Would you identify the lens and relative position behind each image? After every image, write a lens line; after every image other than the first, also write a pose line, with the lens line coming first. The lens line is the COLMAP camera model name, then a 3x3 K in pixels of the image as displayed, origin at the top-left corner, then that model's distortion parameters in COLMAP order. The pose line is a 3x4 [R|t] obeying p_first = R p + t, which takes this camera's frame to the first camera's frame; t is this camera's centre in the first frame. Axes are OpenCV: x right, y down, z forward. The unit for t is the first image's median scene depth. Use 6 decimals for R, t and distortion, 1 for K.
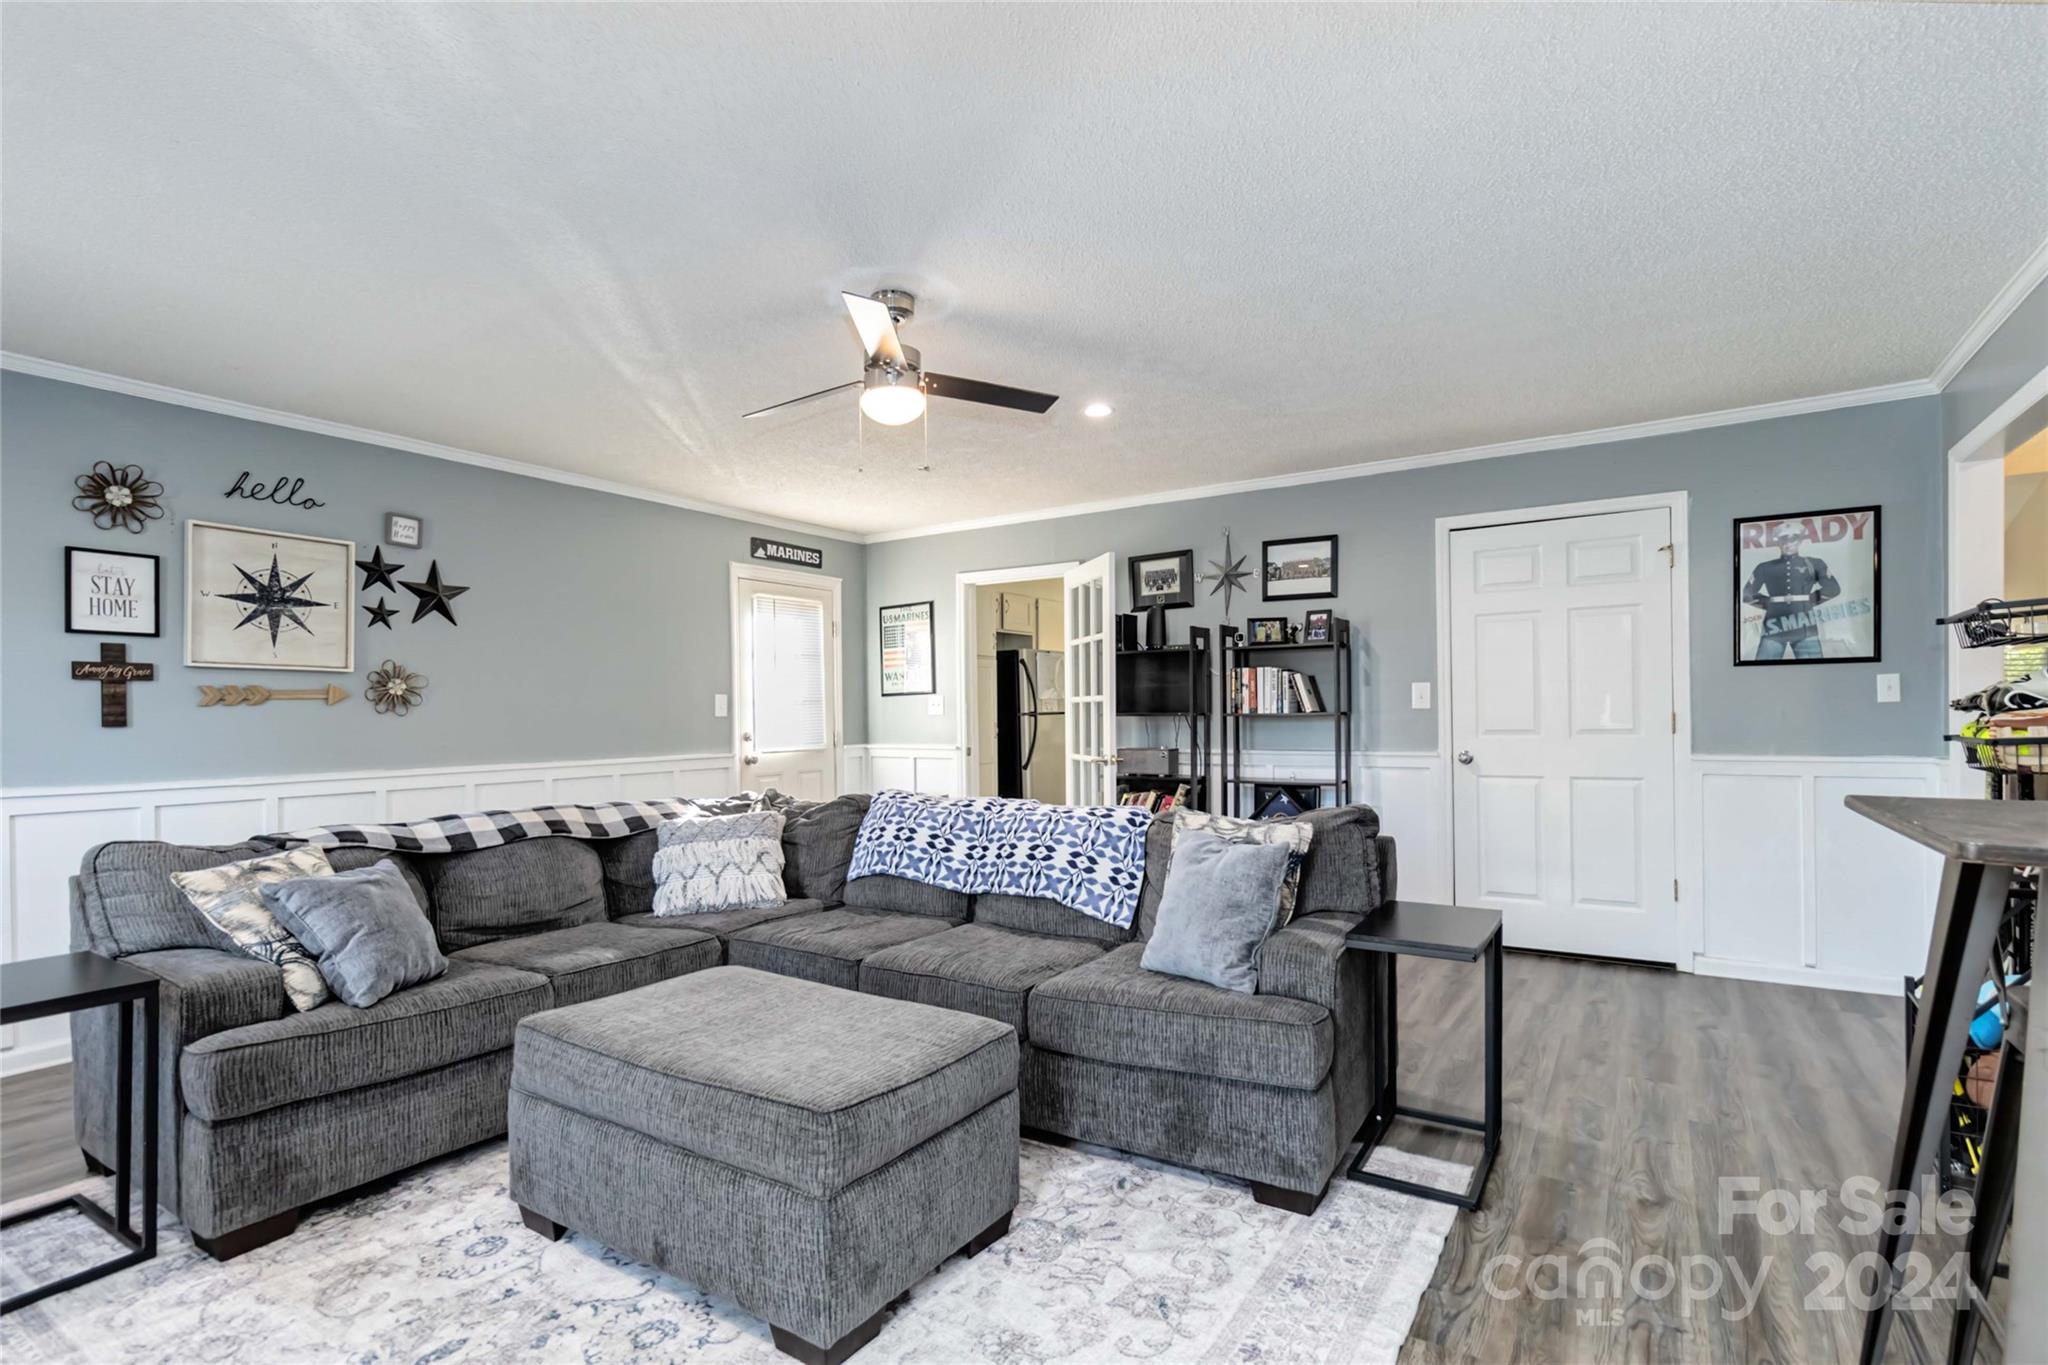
lens RADIAL K [[957.4, 0, 1050.2], [0, 957.4, 721.8], [0, 0, 1]] dist [-0.003381, 0.001158]
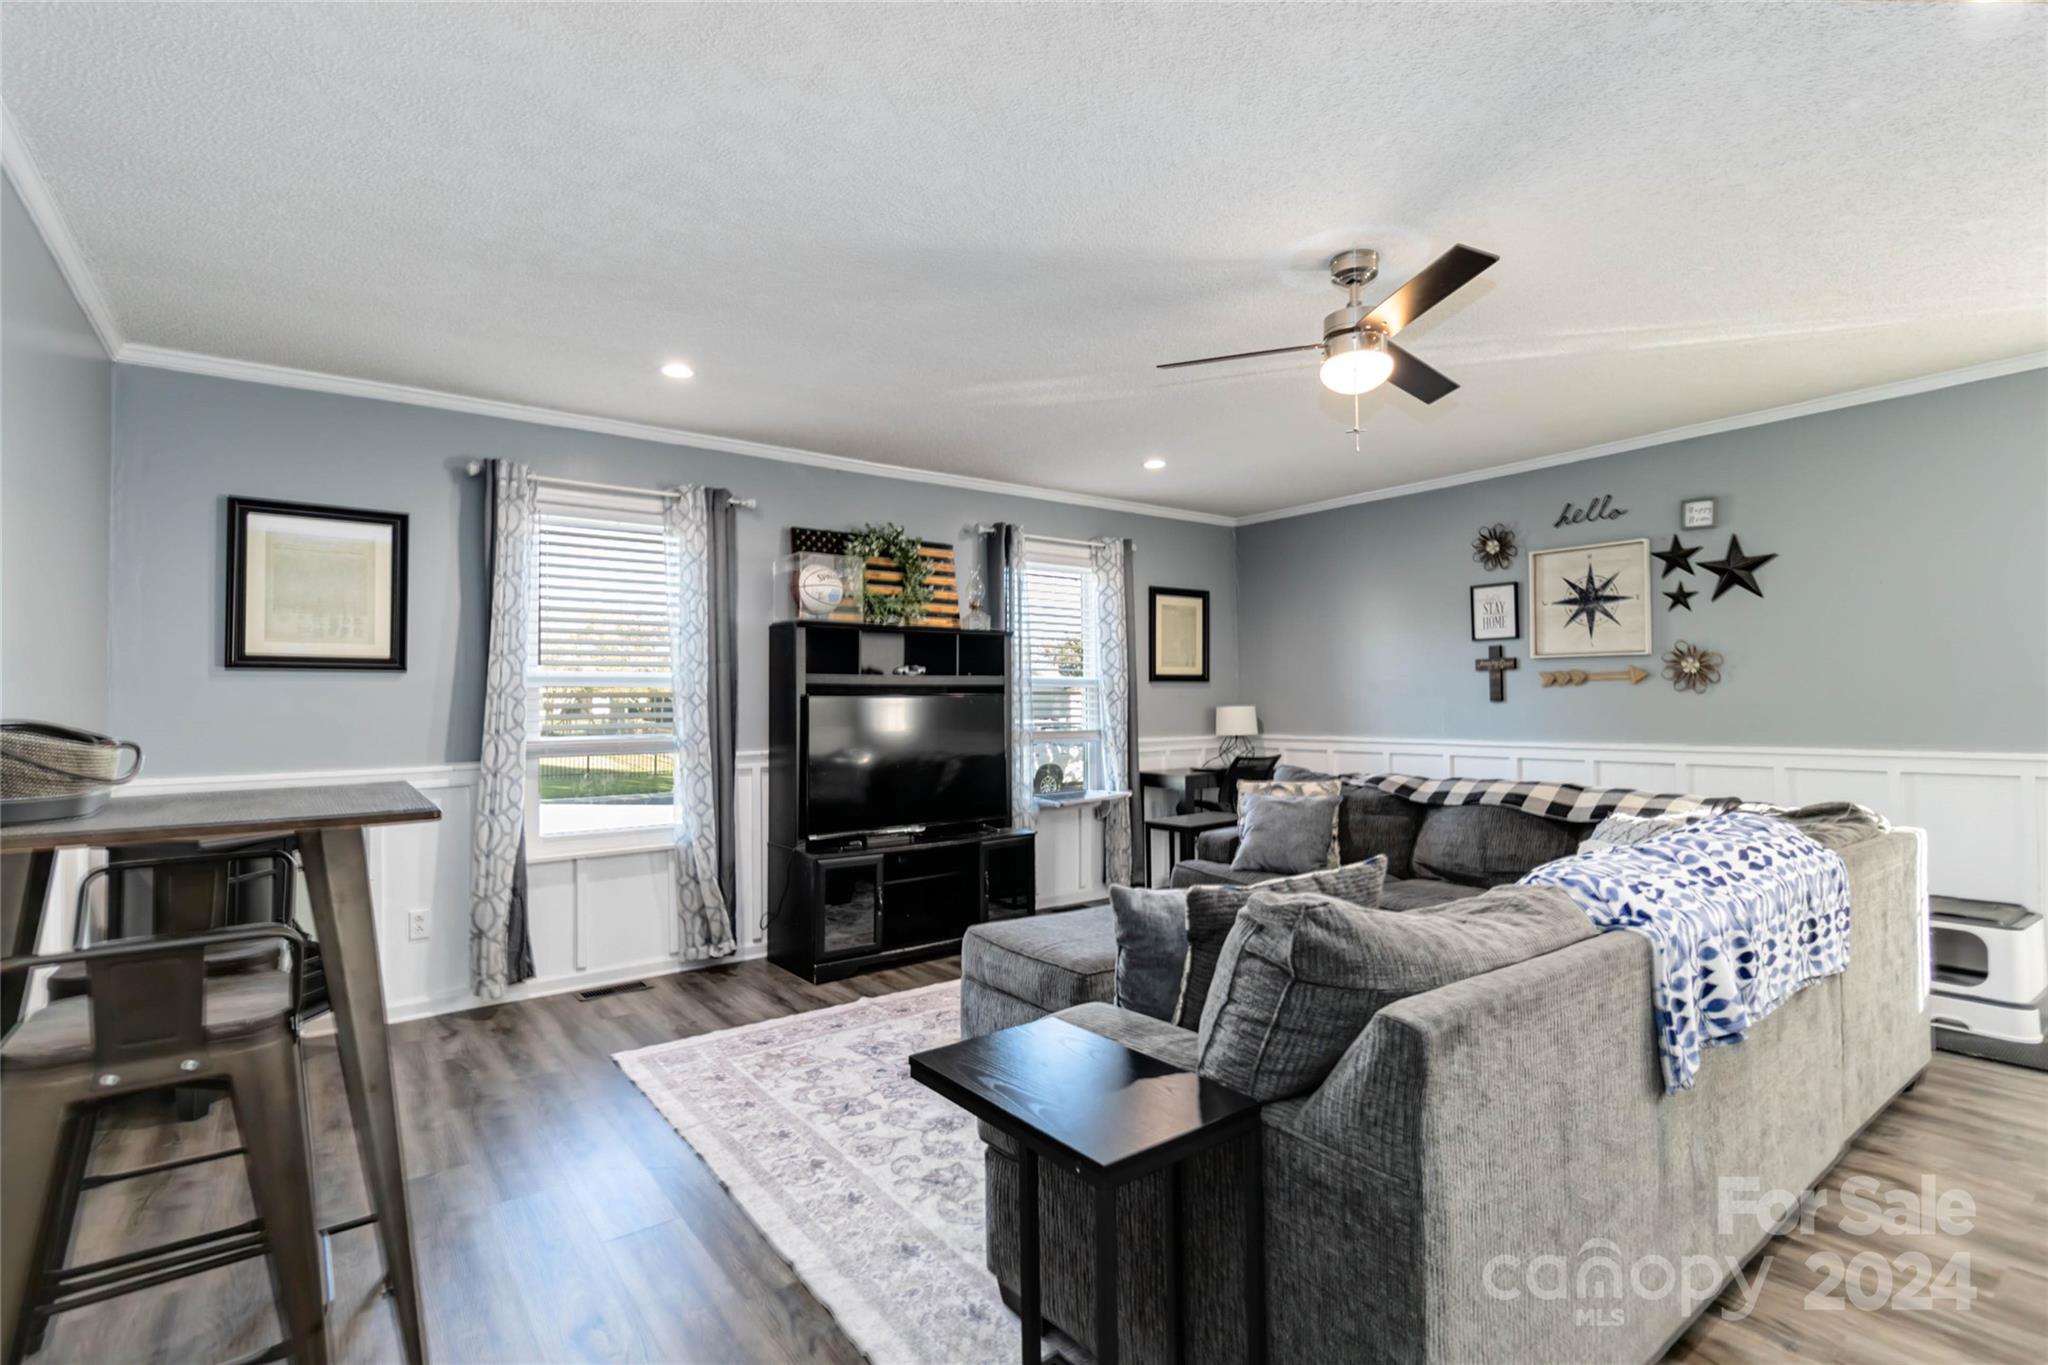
lens RADIAL K [[957.4, 0, 1023.9], [0, 957.4, 677.8], [0, 0, 1]] dist [-0.003381, 0.001158]
pose [[-0.358642, -0.008907, -0.933433, 0.606379], [0.009773, 0.999864, -0.013295, -0.017184], [0.933424, -0.013891, -0.358507, 0.755679]]
